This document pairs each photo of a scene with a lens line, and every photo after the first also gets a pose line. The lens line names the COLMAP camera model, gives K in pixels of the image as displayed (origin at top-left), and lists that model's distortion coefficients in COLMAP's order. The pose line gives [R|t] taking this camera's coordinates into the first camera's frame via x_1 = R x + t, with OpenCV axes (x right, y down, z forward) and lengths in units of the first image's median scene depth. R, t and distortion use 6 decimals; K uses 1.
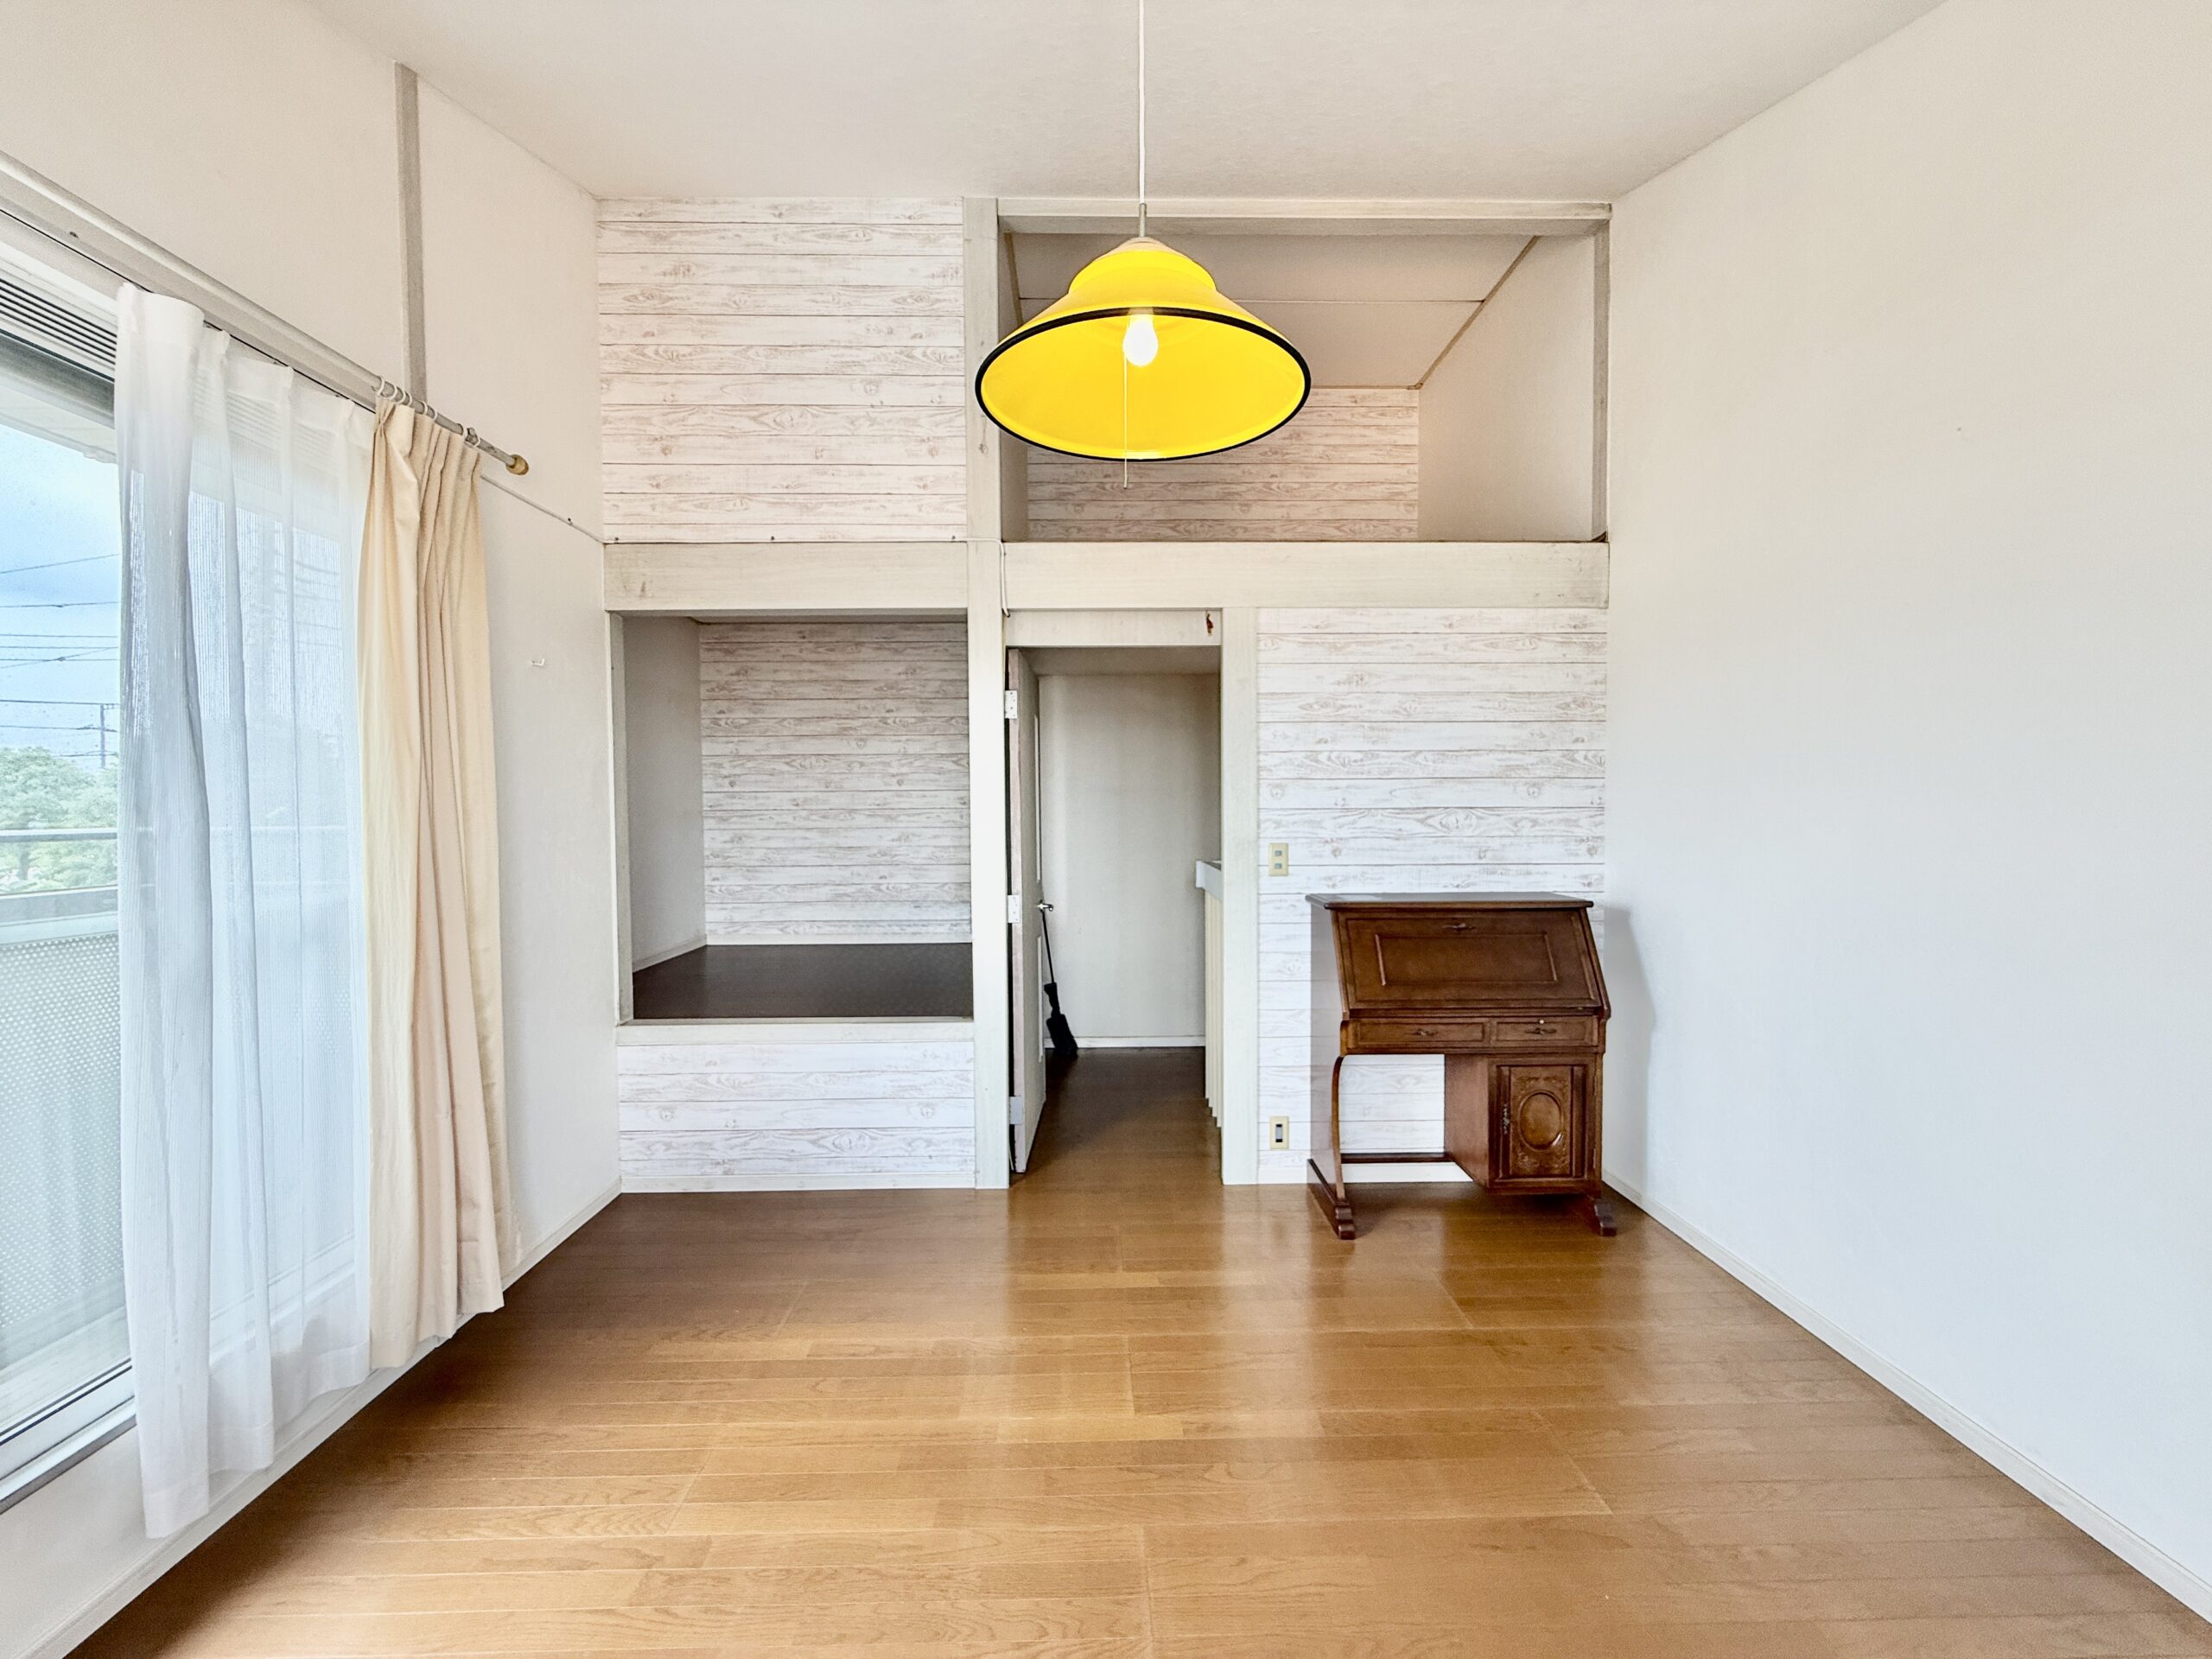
lens RADIAL K [[885.6, 0, 1103.3], [0, 885.6, 831.3], [0, 0, 1]] dist [-0.000926, 0.000686]
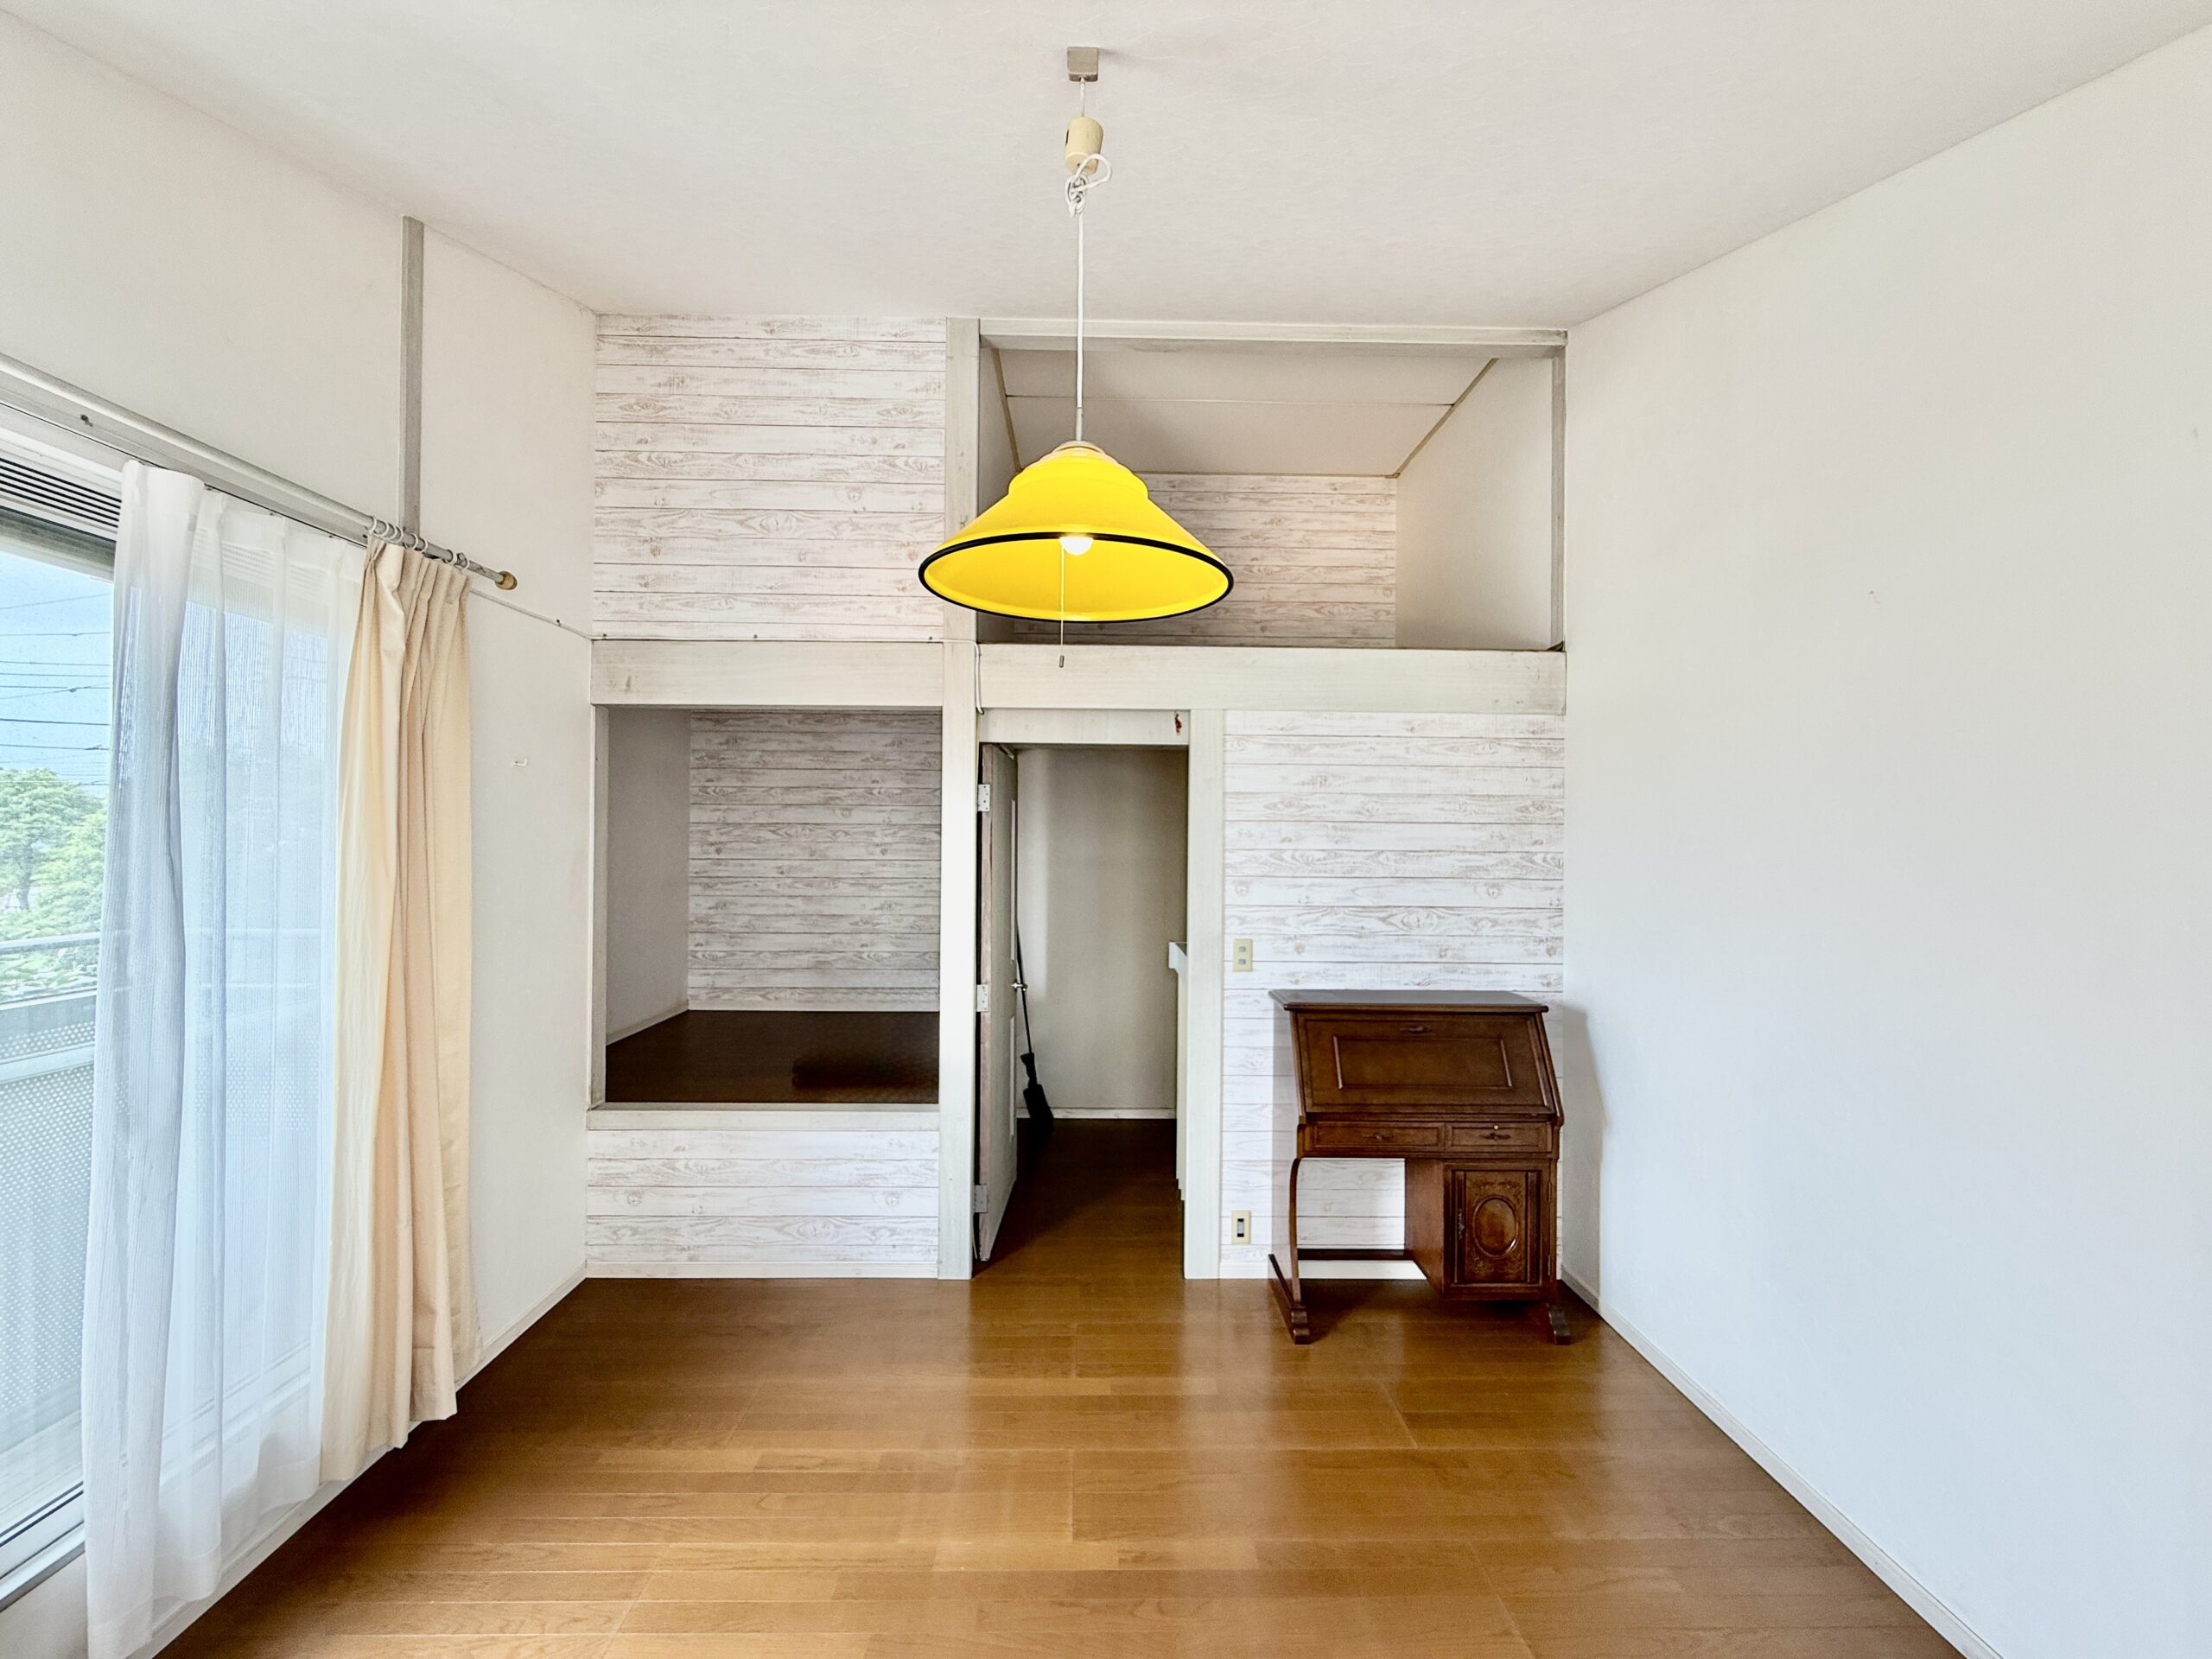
lens RADIAL K [[885.6, 0, 1103.3], [0, 885.6, 831.3], [0, 0, 1]] dist [-0.000926, 0.000686]
pose [[0.999875, 0.015684, -0.002183, 0.037587], [-0.015753, 0.999206, -0.036601, -0.070817], [0.001607, 0.036631, 0.999328, -0.023671]]
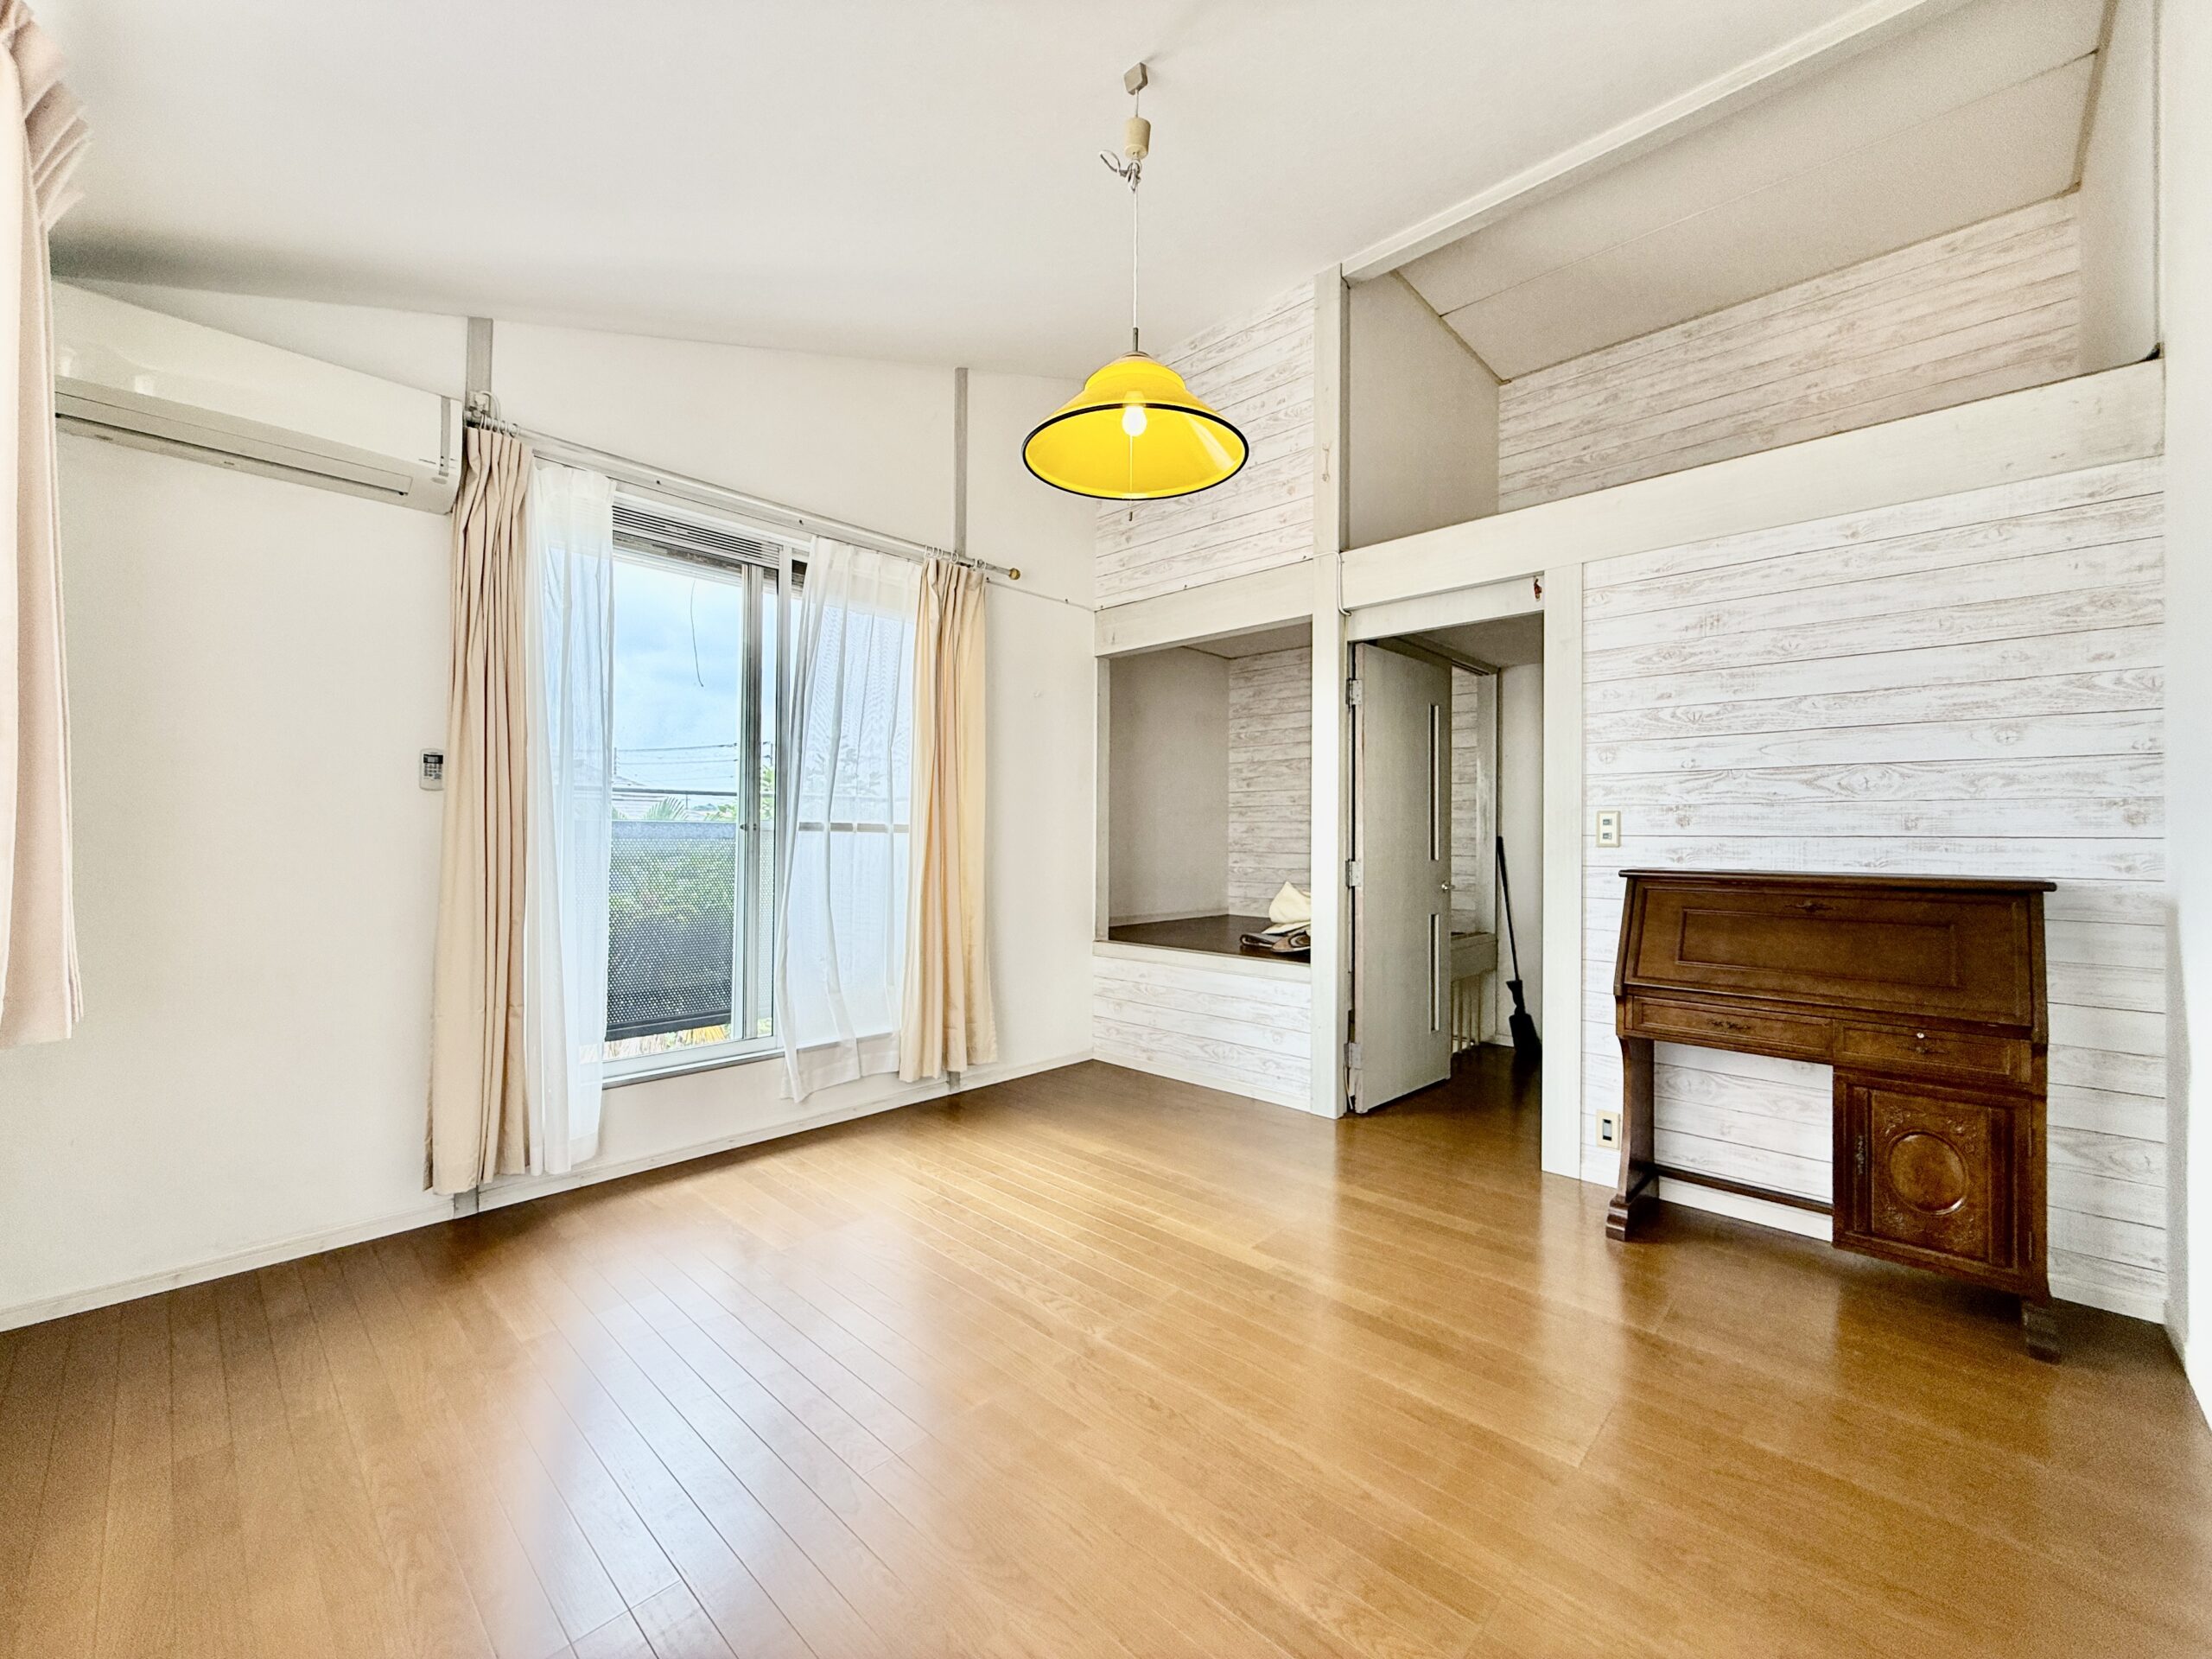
lens RADIAL K [[885.6, 0, 1103.3], [0, 885.6, 831.3], [0, 0, 1]] dist [-0.000926, 0.000686]
pose [[0.711168, 0.006610, -0.702991, 0.471888], [-0.034097, 0.999103, -0.025100, 0.075498], [0.702195, 0.041820, 0.710756, -0.023723]]
